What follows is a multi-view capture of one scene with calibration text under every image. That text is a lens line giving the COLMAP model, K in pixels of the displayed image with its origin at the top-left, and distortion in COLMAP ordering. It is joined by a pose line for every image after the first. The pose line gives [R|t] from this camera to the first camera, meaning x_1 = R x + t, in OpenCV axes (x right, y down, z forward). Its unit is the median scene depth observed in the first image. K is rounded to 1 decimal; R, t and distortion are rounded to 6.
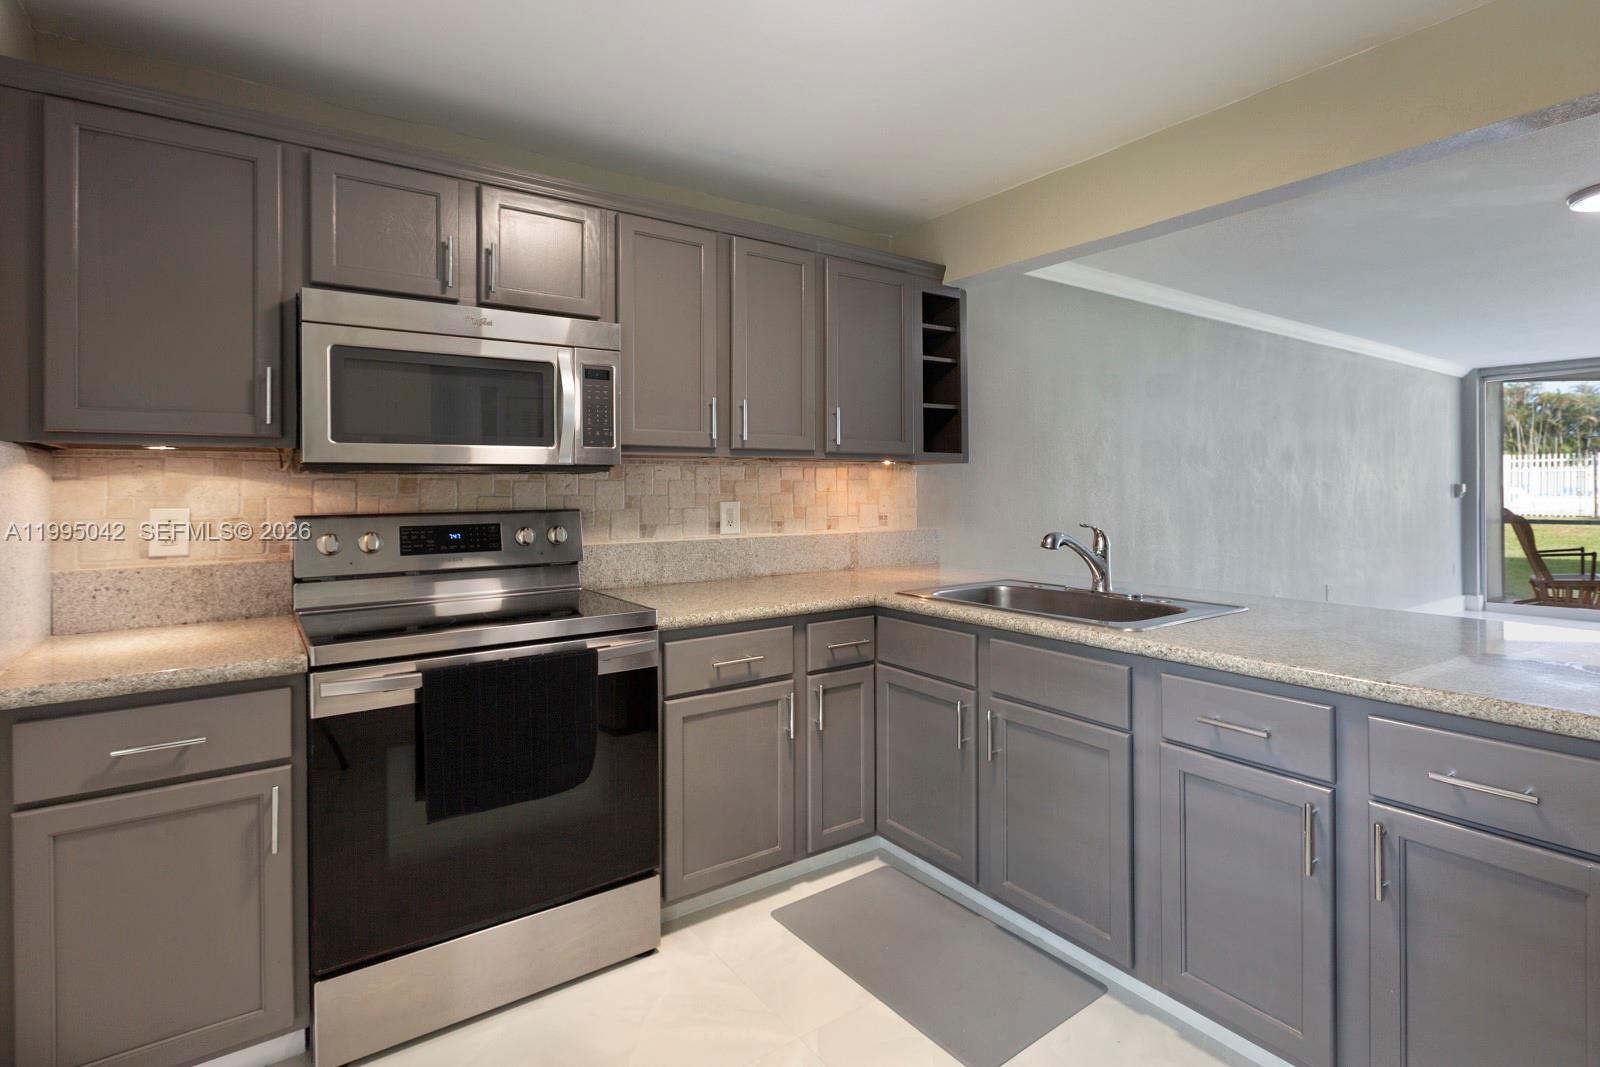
lens RADIAL K [[775.5, 0, 804.4], [0, 775.5, 488.1], [0, 0, 1]] dist [-0.001153, 0.000078]
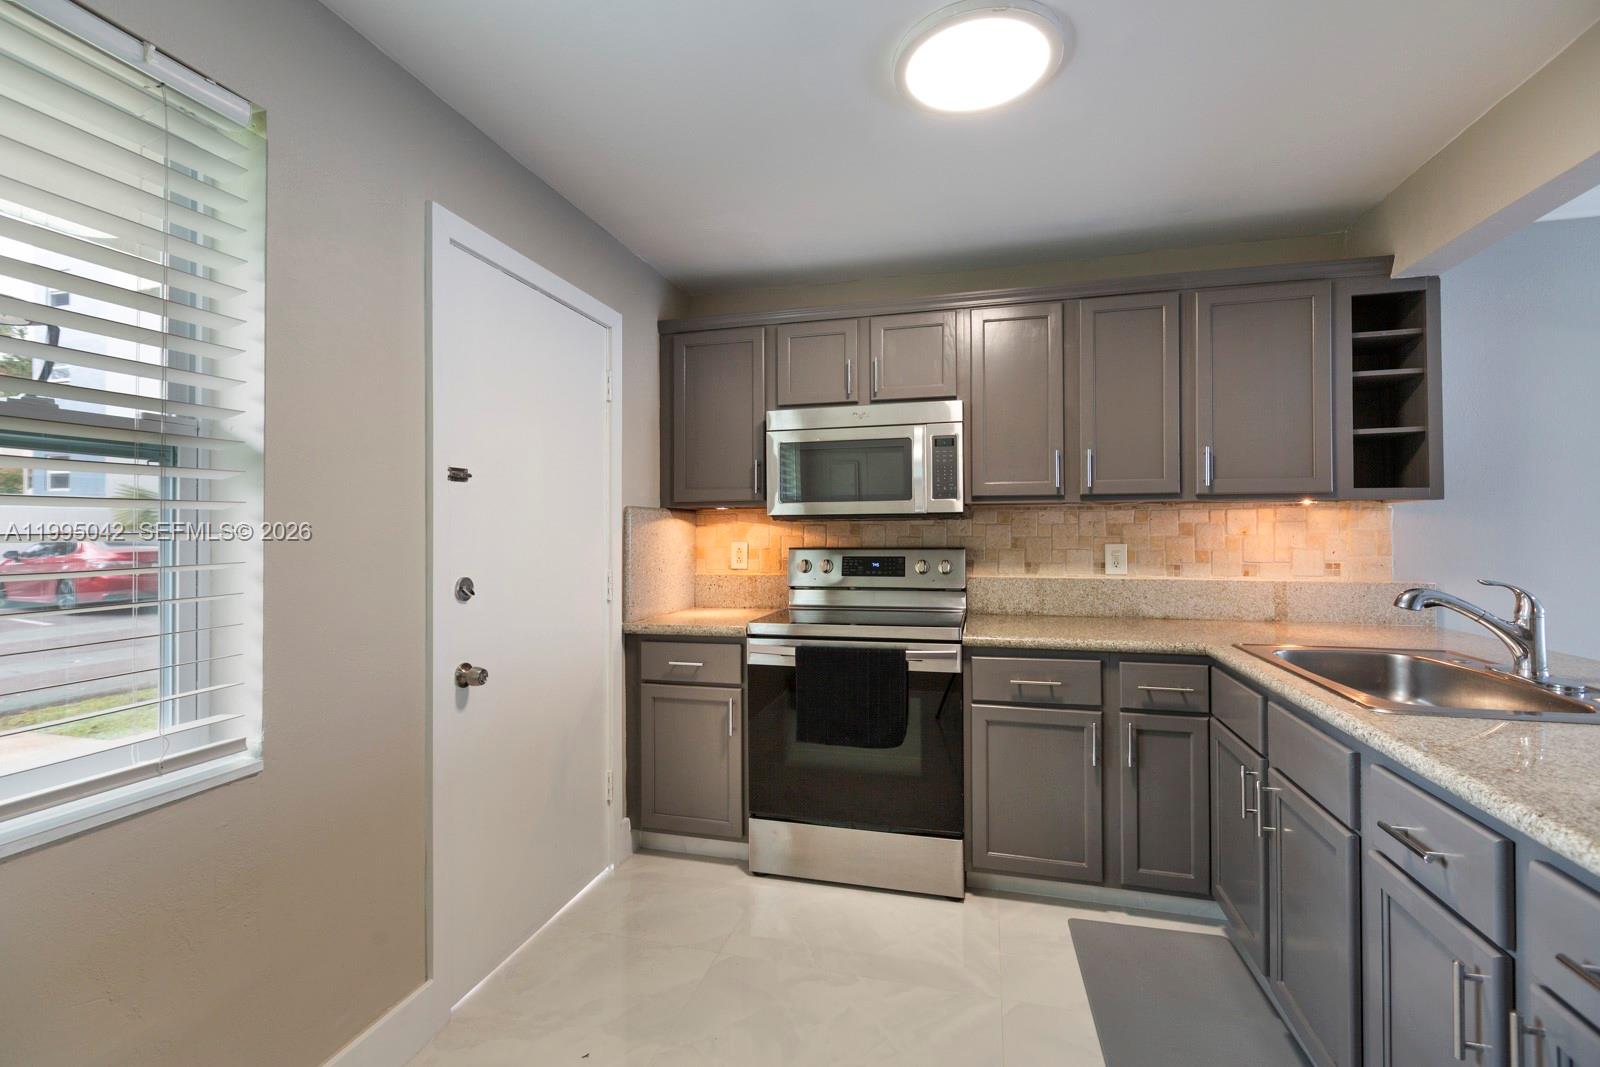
lens RADIAL K [[732.7, 0, 778.3], [0, 732.7, 525.9], [0, 0, 1]] dist [0.000148, -0.000265]
pose [[0.612342, -0.004130, -0.790582, 0.480123], [-0.000588, 0.999984, -0.005680, -0.001184], [0.790593, 0.003942, 0.612330, 0.035878]]
